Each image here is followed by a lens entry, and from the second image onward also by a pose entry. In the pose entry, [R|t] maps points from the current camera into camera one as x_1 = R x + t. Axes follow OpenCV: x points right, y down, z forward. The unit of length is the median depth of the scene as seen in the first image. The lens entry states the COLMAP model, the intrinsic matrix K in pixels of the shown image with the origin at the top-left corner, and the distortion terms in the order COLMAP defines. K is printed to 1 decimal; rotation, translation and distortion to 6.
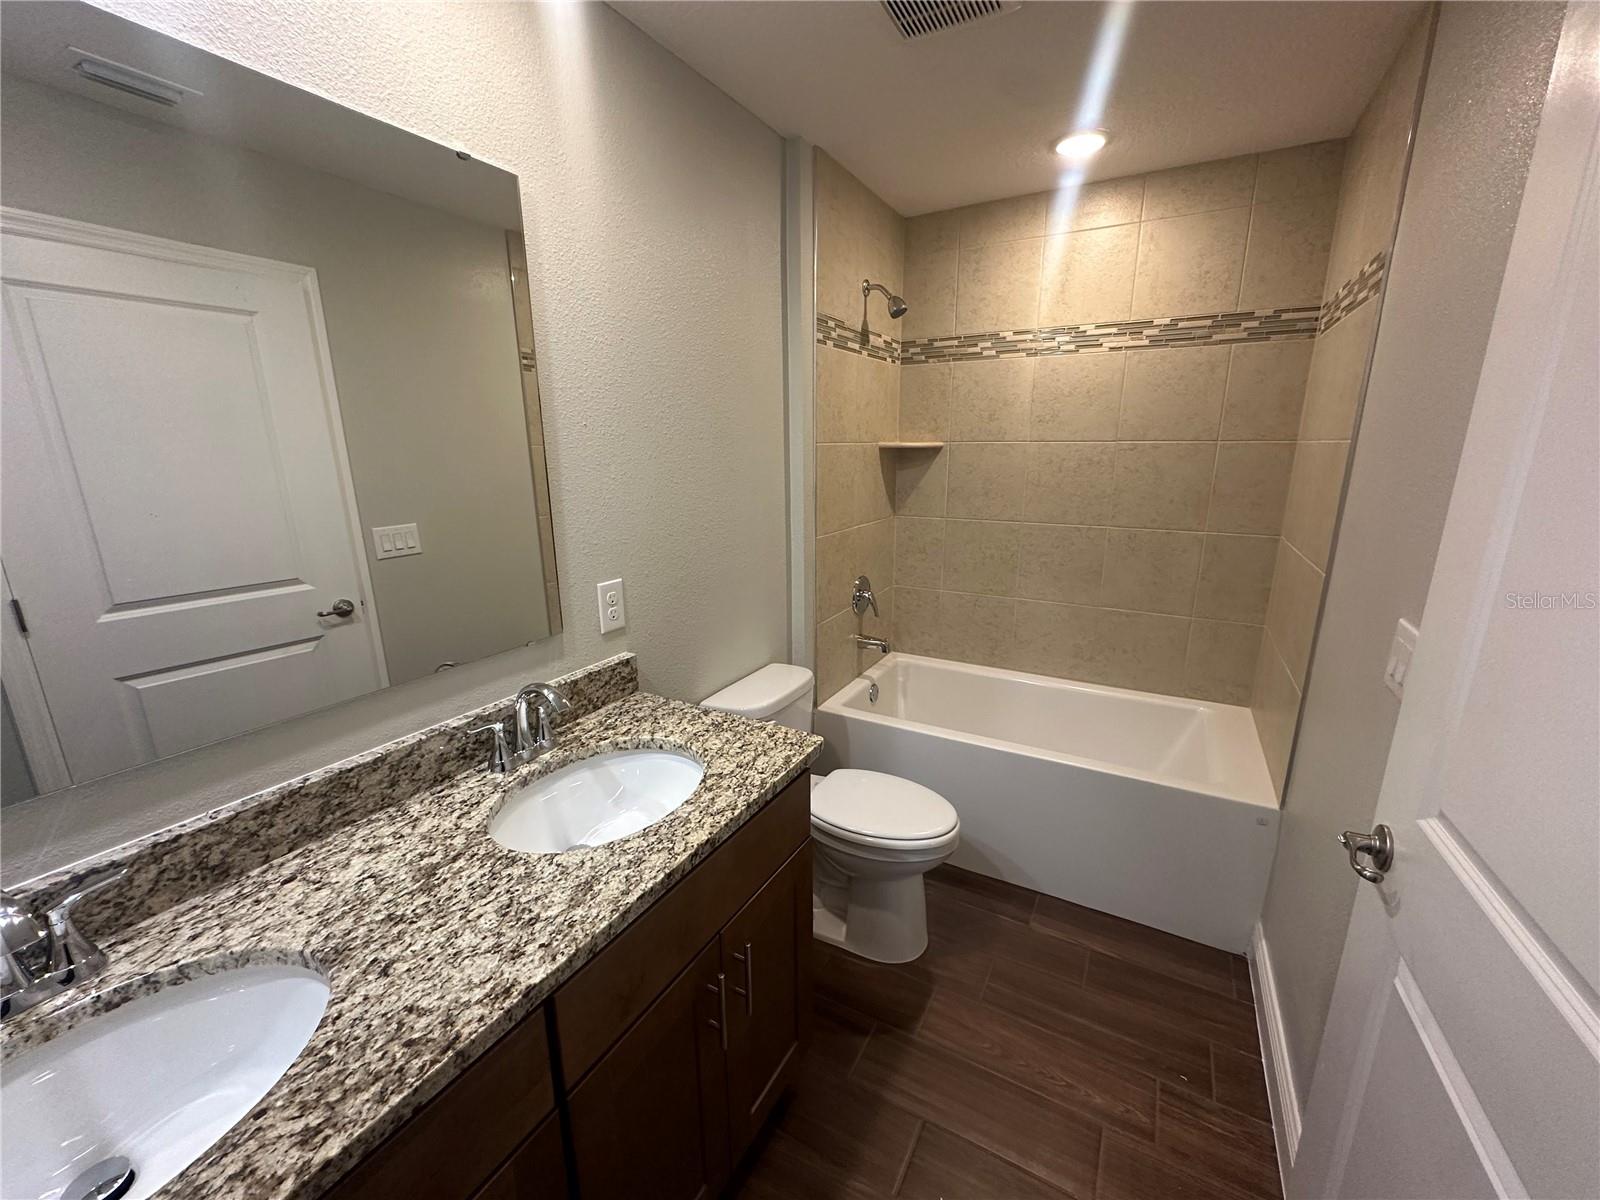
lens RADIAL K [[632.0, 0, 800.0], [0, 632.0, 600.0], [0, 0, 1]] dist [0.000253, -0.000040]
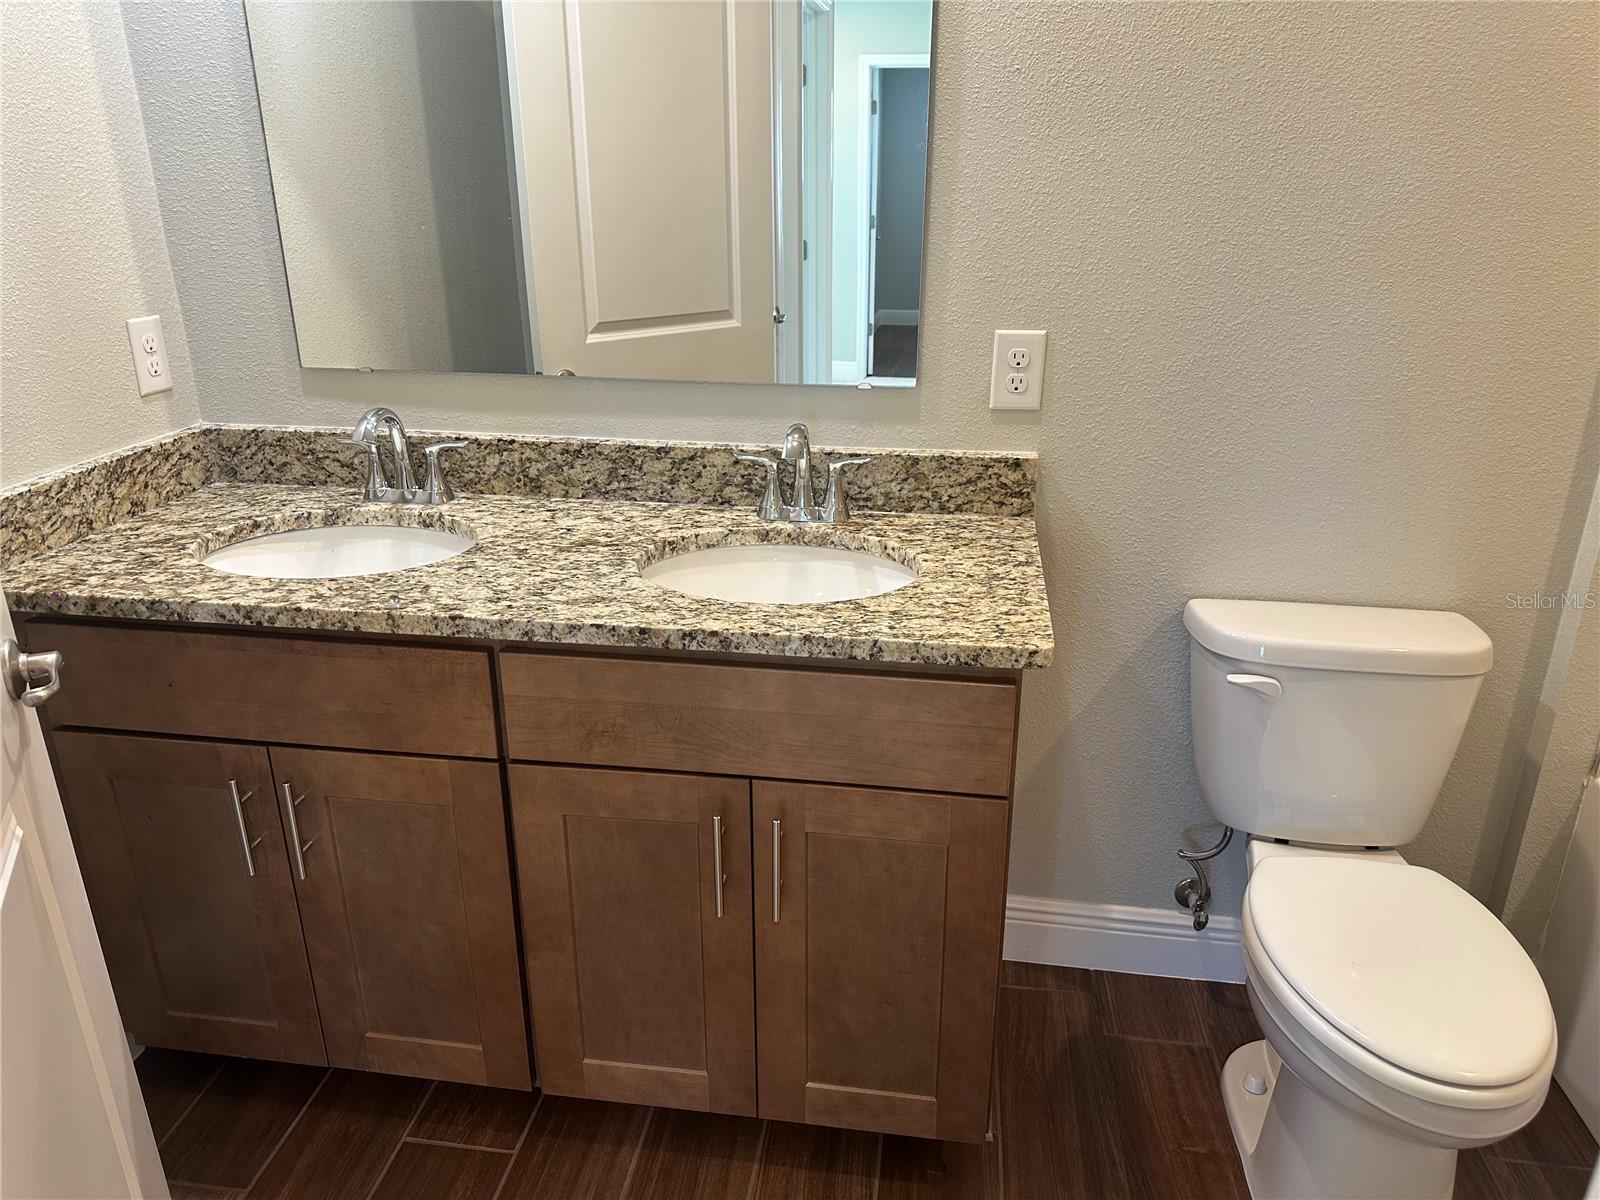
lens RADIAL K [[1111.6, 0, 800.0], [0, 1111.6, 600.0], [0, 0, 1]] dist [0.087628, -0.003782]
pose [[0.372924, 0.339280, -0.863607, 1.002038], [-0.226150, 0.935916, 0.270032, -0.043920], [0.899880, 0.094604, 0.425754, 0.490322]]
